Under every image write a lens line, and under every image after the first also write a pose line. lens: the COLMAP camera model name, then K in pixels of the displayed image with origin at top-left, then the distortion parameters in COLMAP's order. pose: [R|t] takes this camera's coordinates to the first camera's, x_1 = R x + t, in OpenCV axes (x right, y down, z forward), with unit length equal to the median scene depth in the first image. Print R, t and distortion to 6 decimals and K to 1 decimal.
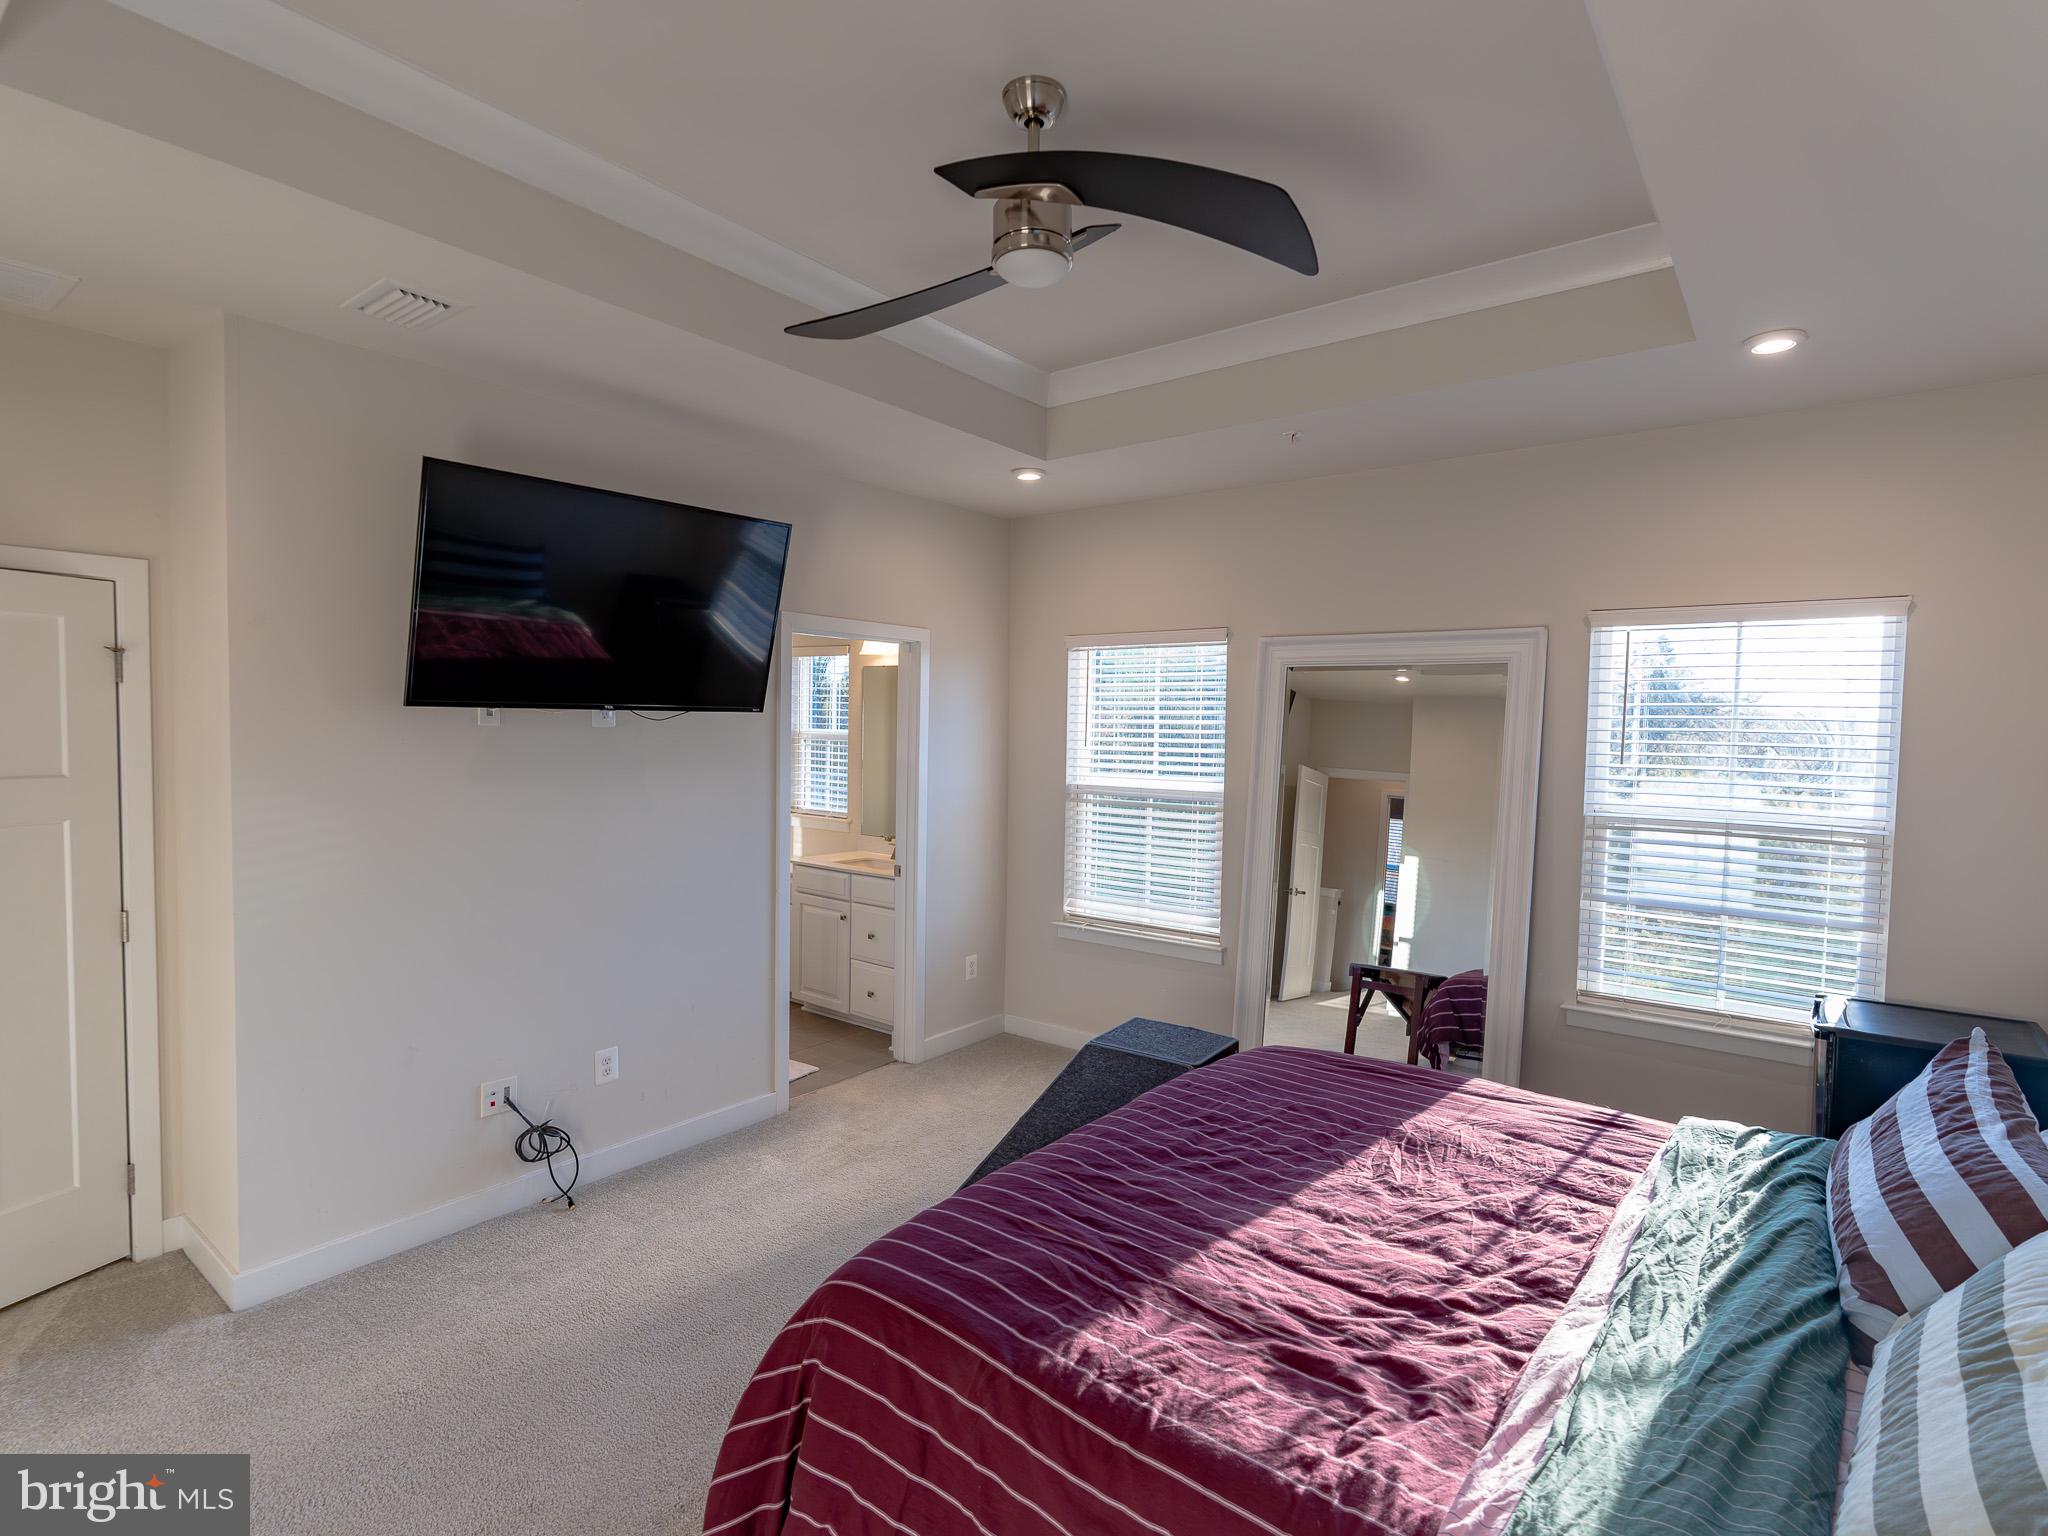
lens RADIAL K [[1025.1, 0, 1024.0], [0, 1025.1, 768.0], [0, 0, 1]] dist [-0.001353, 0.000118]
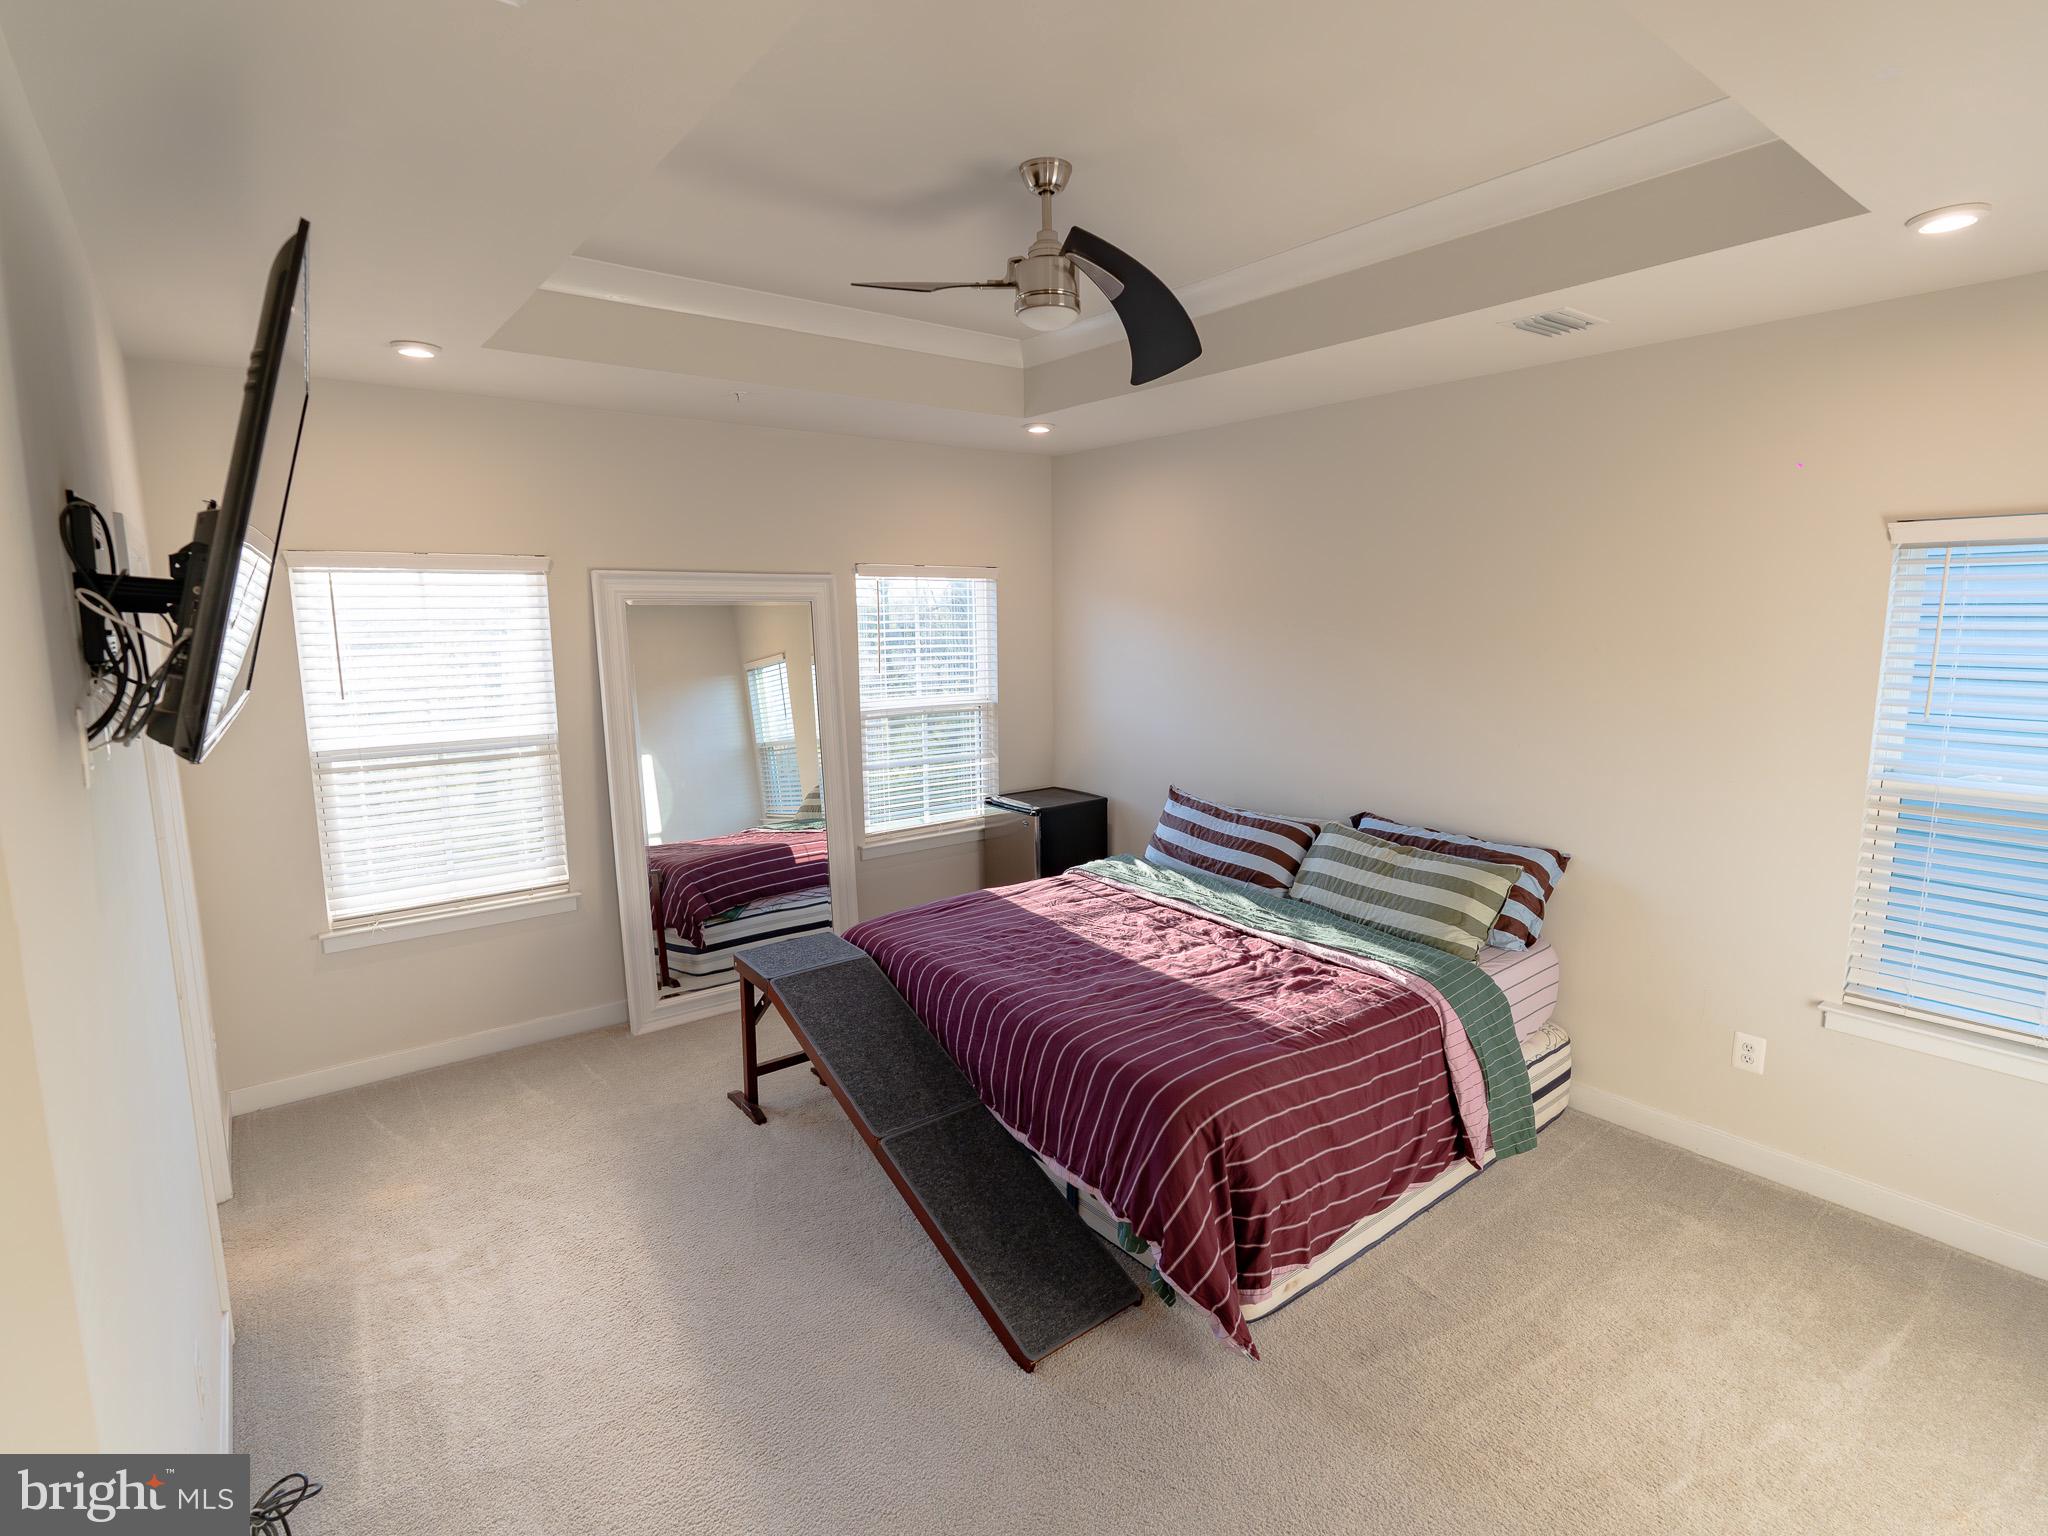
lens RADIAL K [[1025.1, 0, 1024.0], [0, 1025.1, 768.0], [0, 0, 1]] dist [-0.001353, 0.000118]
pose [[0.237059, -0.166748, 0.957078, -1.221791], [0.049377, 0.985954, 0.159548, -0.147173], [-0.970240, 0.009436, 0.241963, 0.711984]]
